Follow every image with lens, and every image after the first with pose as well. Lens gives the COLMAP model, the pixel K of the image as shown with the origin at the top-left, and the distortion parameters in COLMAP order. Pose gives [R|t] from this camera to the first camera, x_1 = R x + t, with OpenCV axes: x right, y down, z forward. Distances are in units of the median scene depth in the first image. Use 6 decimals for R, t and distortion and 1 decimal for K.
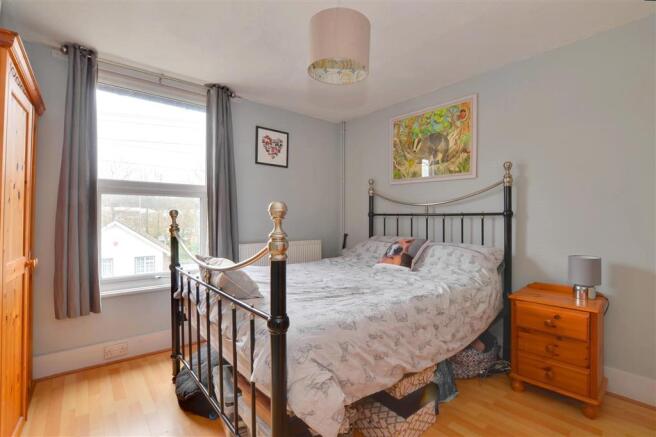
lens RADIAL K [[297.4, 0, 330.4], [0, 297.4, 217.5], [0, 0, 1]] dist [0.000189, -0.000035]
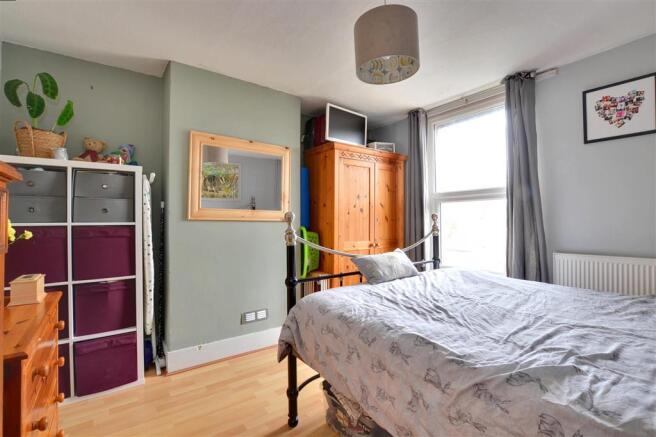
lens RADIAL K [[297.4, 0, 330.4], [0, 297.4, 217.5], [0, 0, 1]] dist [0.000189, -0.000035]
pose [[-0.053985, -0.012015, -0.998469, 0.556874], [0.000408, 0.999927, -0.012054, 0.003970], [0.998542, -0.001058, -0.053976, 0.483746]]
